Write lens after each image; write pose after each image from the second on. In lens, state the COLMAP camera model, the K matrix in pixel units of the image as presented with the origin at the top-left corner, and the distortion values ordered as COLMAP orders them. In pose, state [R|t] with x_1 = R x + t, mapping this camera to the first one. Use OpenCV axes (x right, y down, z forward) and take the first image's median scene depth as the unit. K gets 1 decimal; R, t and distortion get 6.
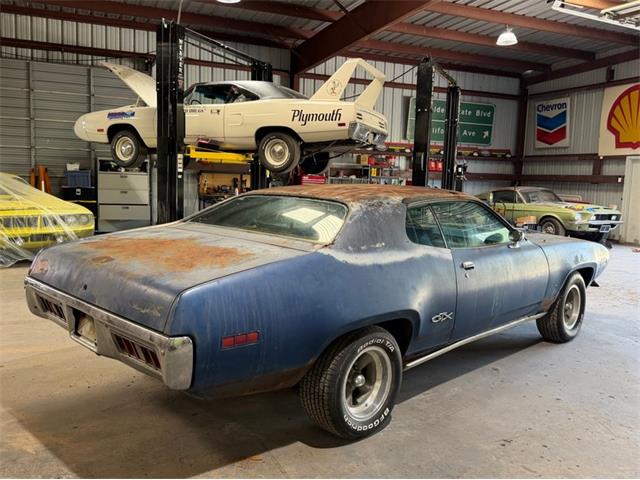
lens RADIAL K [[553.4, 0, 314.5], [0, 553.4, 241.5], [0, 0, 1]] dist [0.013309, -0.044236]
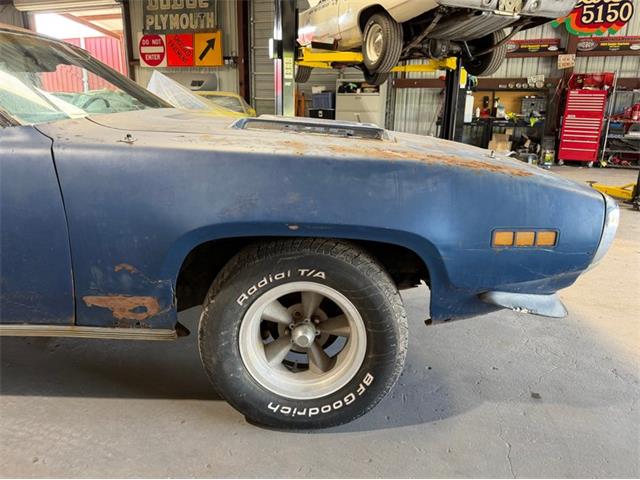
lens RADIAL K [[480.7, 0, 322.9], [0, 480.7, 245.7], [0, 0, 1]] dist [-0.000829, -0.025080]
pose [[0.708221, 0.167444, -0.685846, 0.232754], [-0.067562, 0.983083, 0.170246, 0.003304], [0.702750, -0.074235, 0.707553, 0.282681]]
